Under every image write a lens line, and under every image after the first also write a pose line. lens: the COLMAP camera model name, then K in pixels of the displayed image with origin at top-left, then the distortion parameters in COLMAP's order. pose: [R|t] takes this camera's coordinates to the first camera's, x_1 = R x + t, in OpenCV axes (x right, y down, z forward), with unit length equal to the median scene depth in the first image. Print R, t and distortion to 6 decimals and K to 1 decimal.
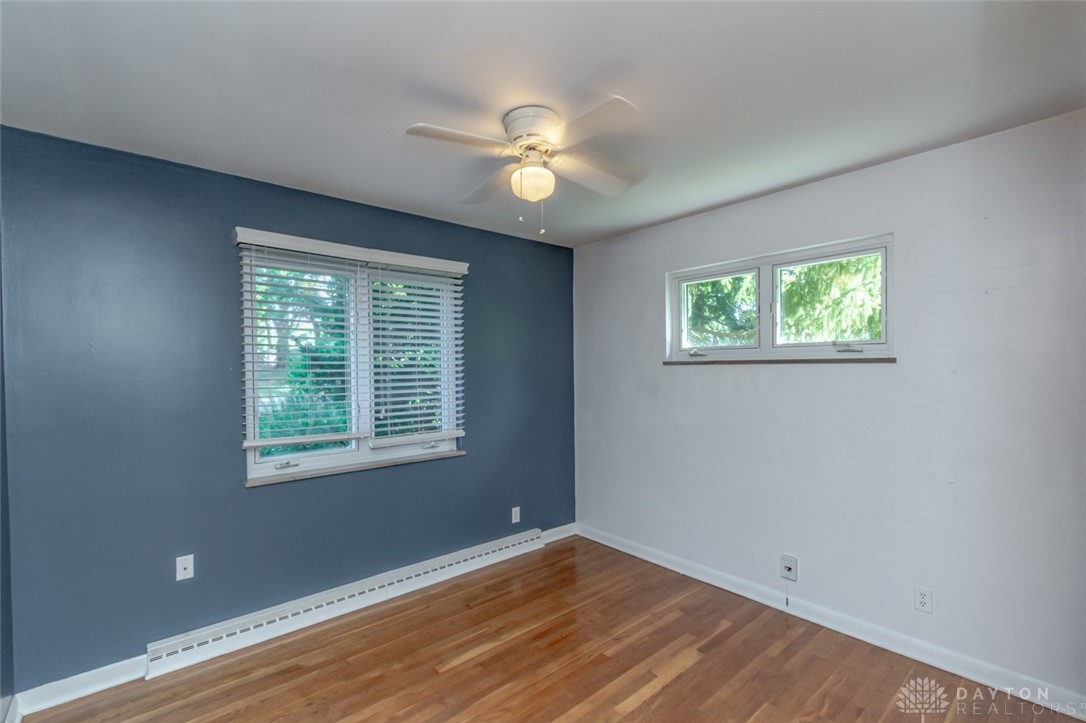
lens RADIAL K [[479.1, 0, 532.2], [0, 479.1, 368.6], [0, 0, 1]] dist [-0.000751, -0.001963]
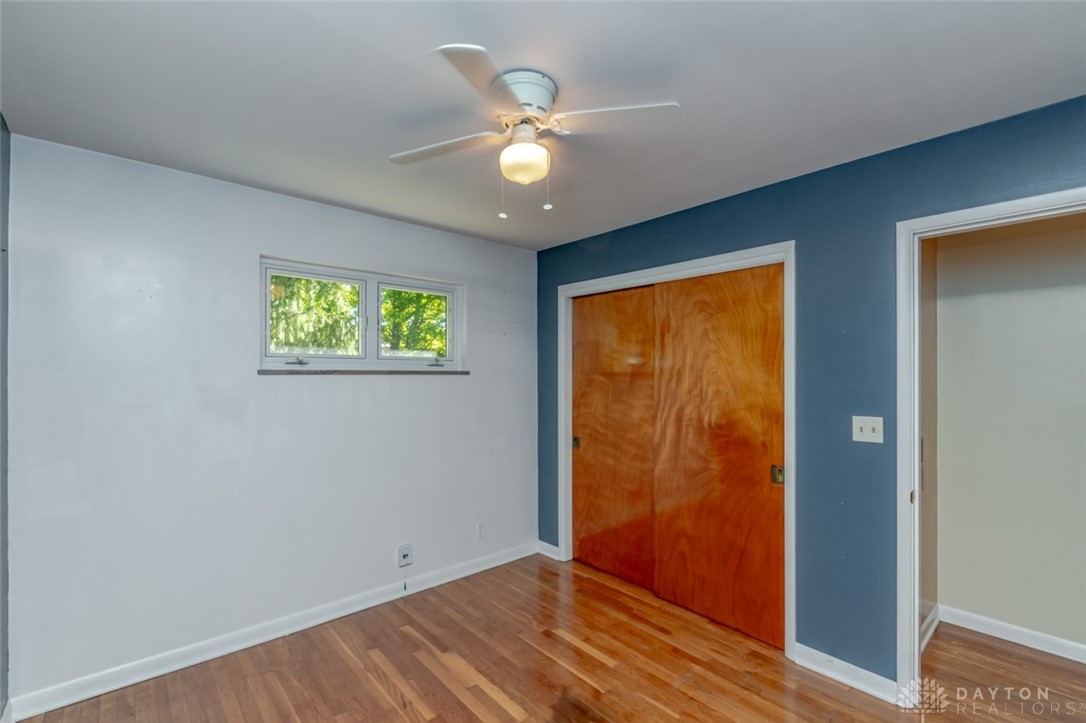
lens RADIAL K [[479.1, 0, 534.0], [0, 479.1, 371.4], [0, 0, 1]] dist [-0.000751, -0.001963]
pose [[-0.026786, 0.017056, 0.999496, -0.642019], [0.003461, 0.999850, -0.016969, 0.002906], [-0.999635, 0.003004, -0.026841, 0.767358]]
